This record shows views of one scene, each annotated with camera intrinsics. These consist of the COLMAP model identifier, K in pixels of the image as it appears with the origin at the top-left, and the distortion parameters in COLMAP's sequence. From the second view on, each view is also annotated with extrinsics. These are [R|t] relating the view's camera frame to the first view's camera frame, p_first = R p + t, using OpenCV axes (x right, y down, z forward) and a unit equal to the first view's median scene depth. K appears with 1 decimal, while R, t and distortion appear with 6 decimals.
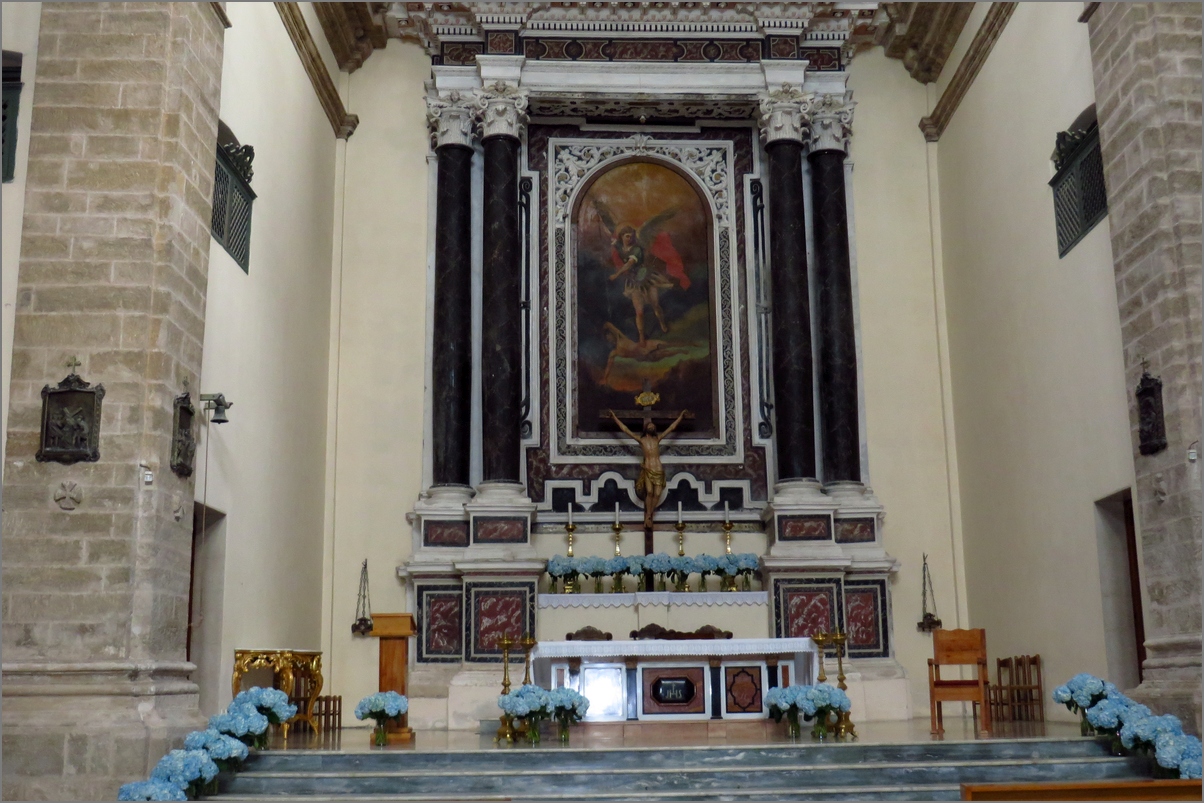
lens RADIAL K [[1344.4, 0, 602.0], [0, 1344.4, 401.5], [0, 0, 1]] dist [-0.048248, 0.028286]
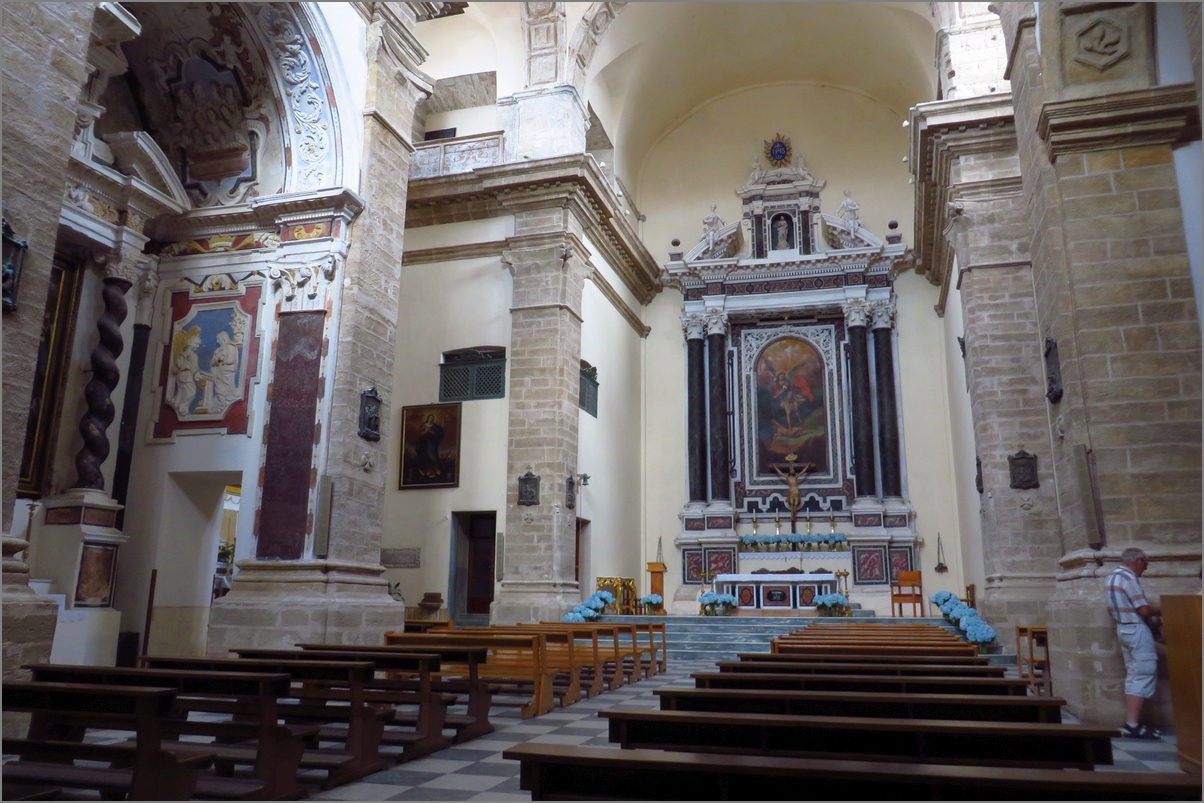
lens RADIAL K [[894.8, 0, 602.0], [0, 894.8, 401.5], [0, 0, 1]] dist [-0.024603, 0.004502]
pose [[0.955238, -0.045795, -0.292271, 0.163428], [0.040588, 0.998891, -0.023859, -0.067838], [0.293040, 0.010929, 0.956038, -0.401509]]
